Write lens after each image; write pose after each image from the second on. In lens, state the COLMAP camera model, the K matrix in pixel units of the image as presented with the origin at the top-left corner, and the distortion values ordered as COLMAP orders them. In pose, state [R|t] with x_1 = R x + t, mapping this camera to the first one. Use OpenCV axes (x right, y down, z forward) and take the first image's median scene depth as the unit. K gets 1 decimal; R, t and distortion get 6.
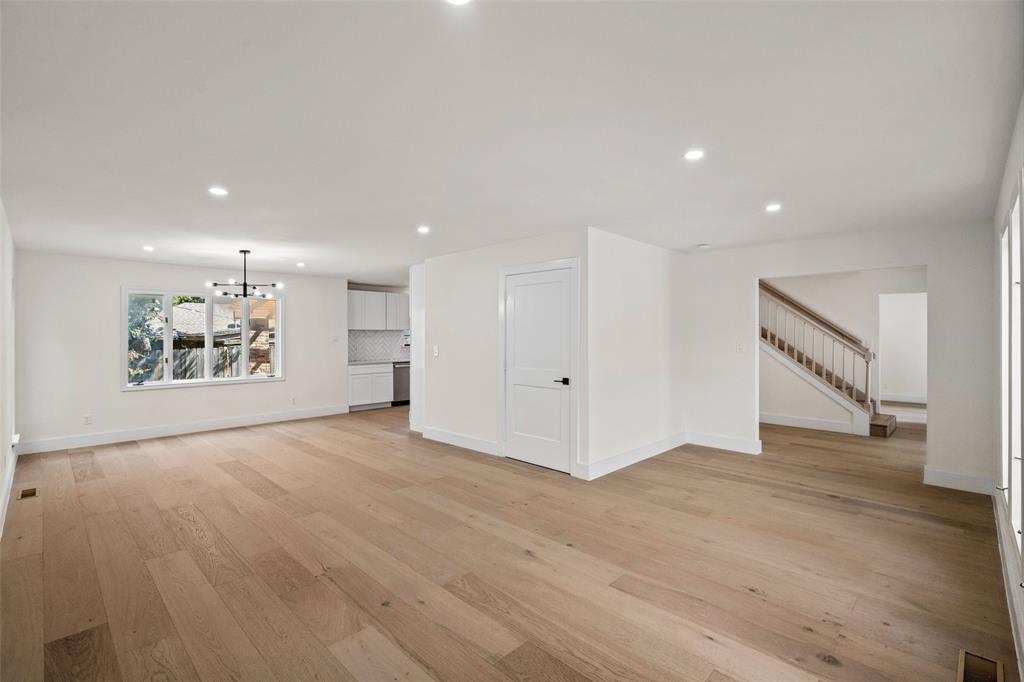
lens RADIAL K [[460.1, 0, 506.0], [0, 460.1, 339.1], [0, 0, 1]] dist [0.000557, 0.000836]
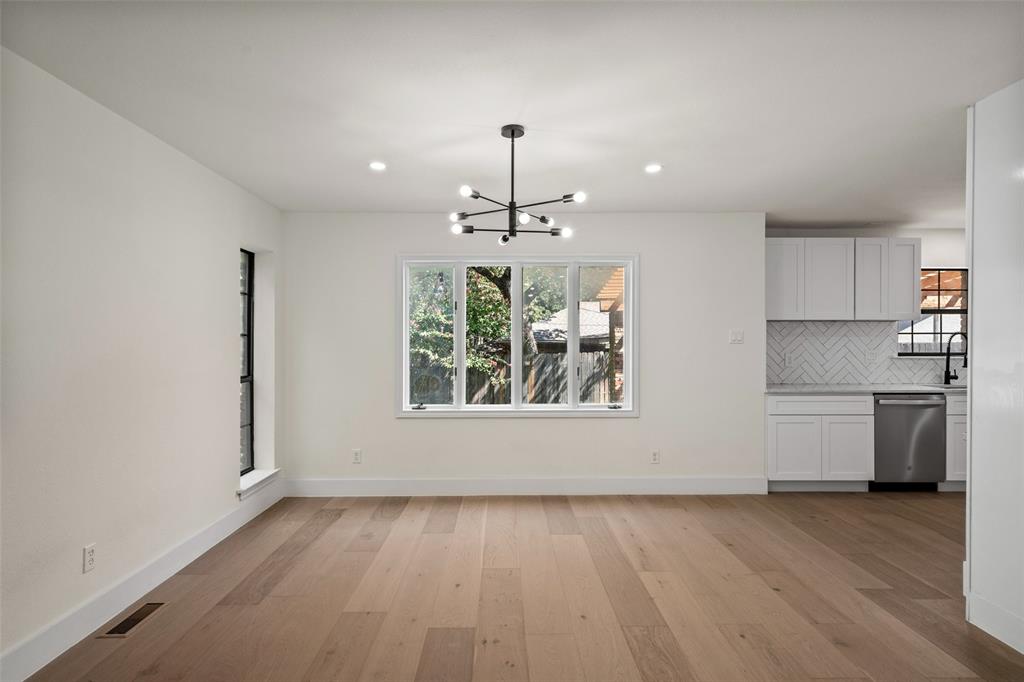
lens RADIAL K [[547.8, 0, 506.0], [0, 547.8, 340.5], [0, 0, 1]] dist [0.000371, 0.000157]
pose [[0.710369, 0.002006, -0.703826, -0.135599], [-0.006507, 0.999972, -0.003718, 0.005293], [0.703799, 0.007221, 0.710362, 0.407332]]
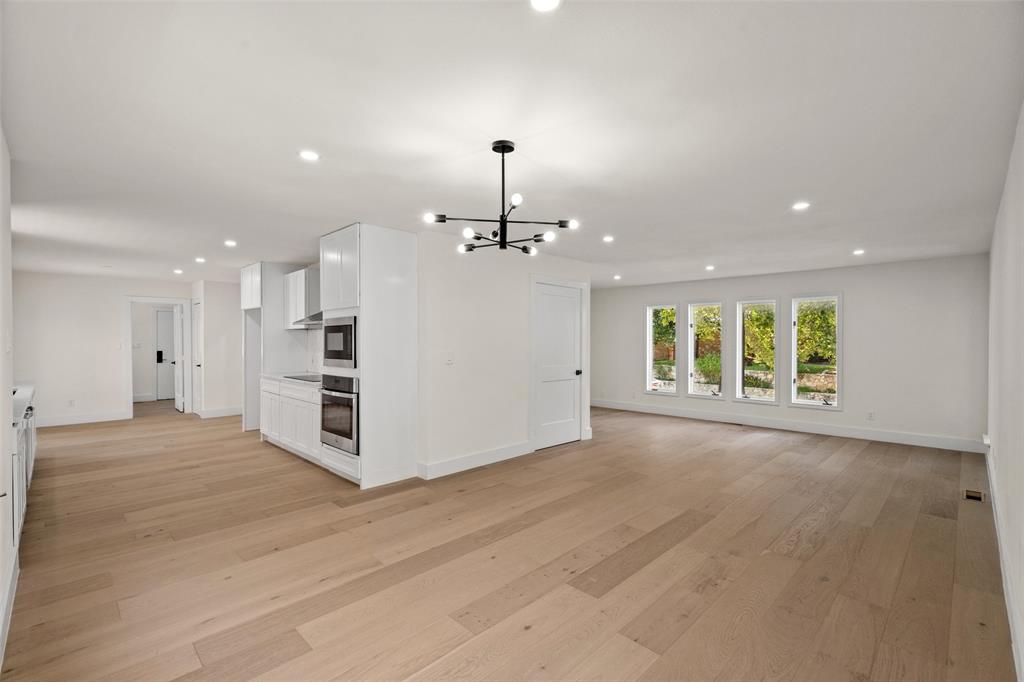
lens RADIAL K [[460.1, 0, 509.8], [0, 460.1, 343.1], [0, 0, 1]] dist [0.000557, 0.000836]
pose [[0.008329, -0.006063, 0.999947, -0.659103], [0.004805, 0.999970, 0.006023, -0.001944], [-0.999954, 0.004754, 0.008357, 0.640569]]
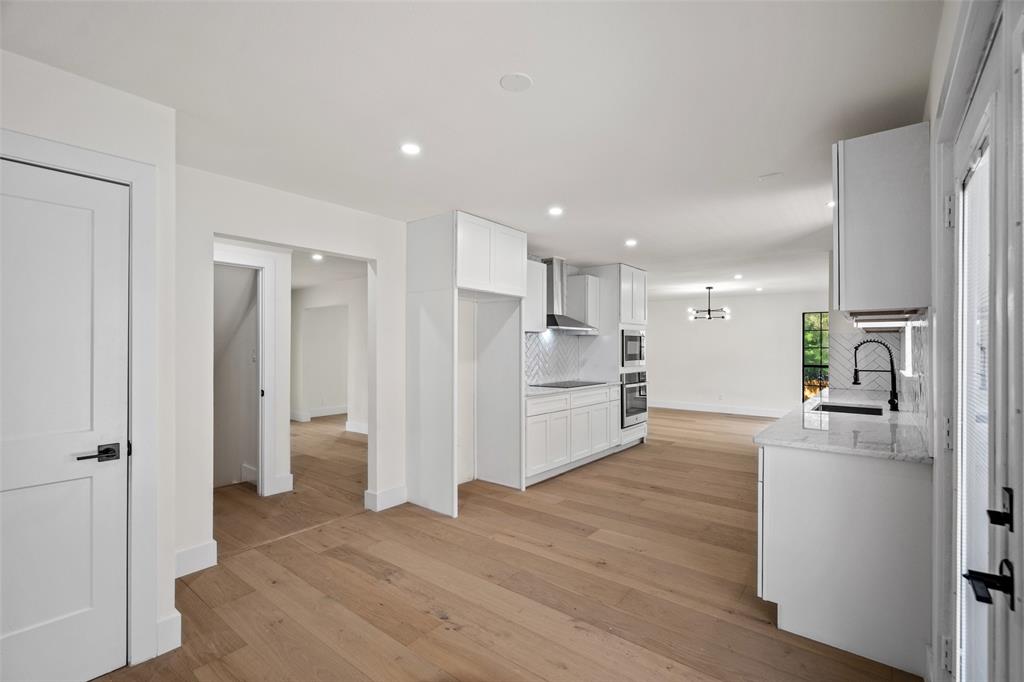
lens RADIAL K [[460.1, 0, 511.3], [0, 460.1, 344.8], [0, 0, 1]] dist [0.000557, 0.000836]
pose [[-0.994901, -0.000641, -0.100850, 0.142851], [-0.000745, 0.999999, 0.000993, -0.005891], [0.100850, 0.001063, -0.994901, 1.556819]]
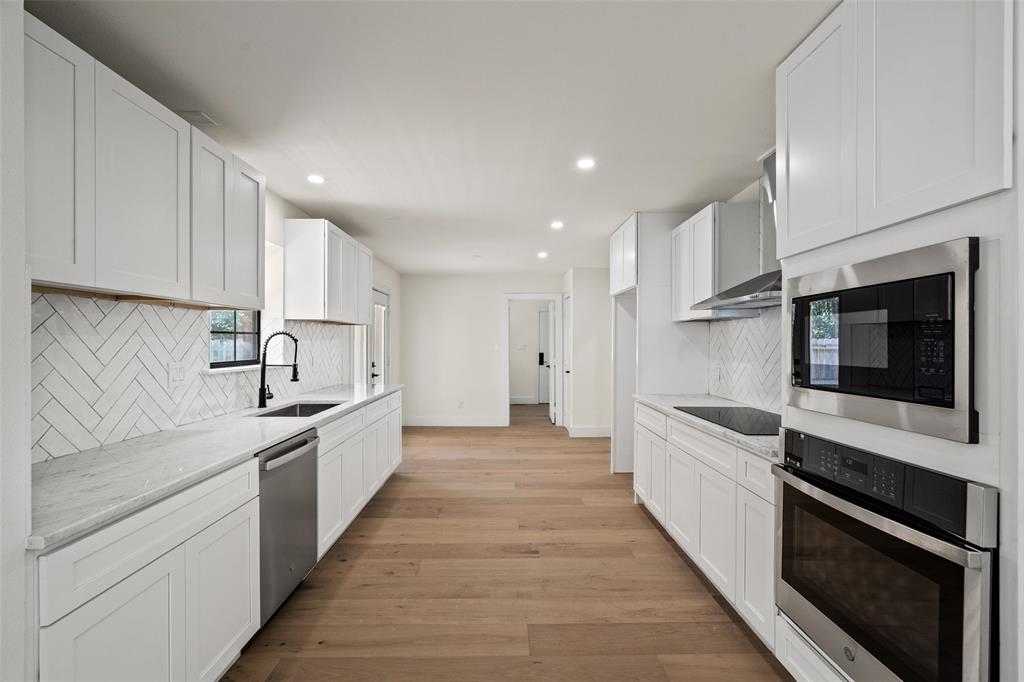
lens RADIAL K [[460.1, 0, 509.9], [0, 460.1, 343.1], [0, 0, 1]] dist [0.000557, 0.000836]
pose [[0.698945, 0.003129, 0.715169, -0.336695], [-0.001539, 0.999995, -0.002872, 0.000490], [-0.715174, 0.000907, 0.698946, 0.816694]]
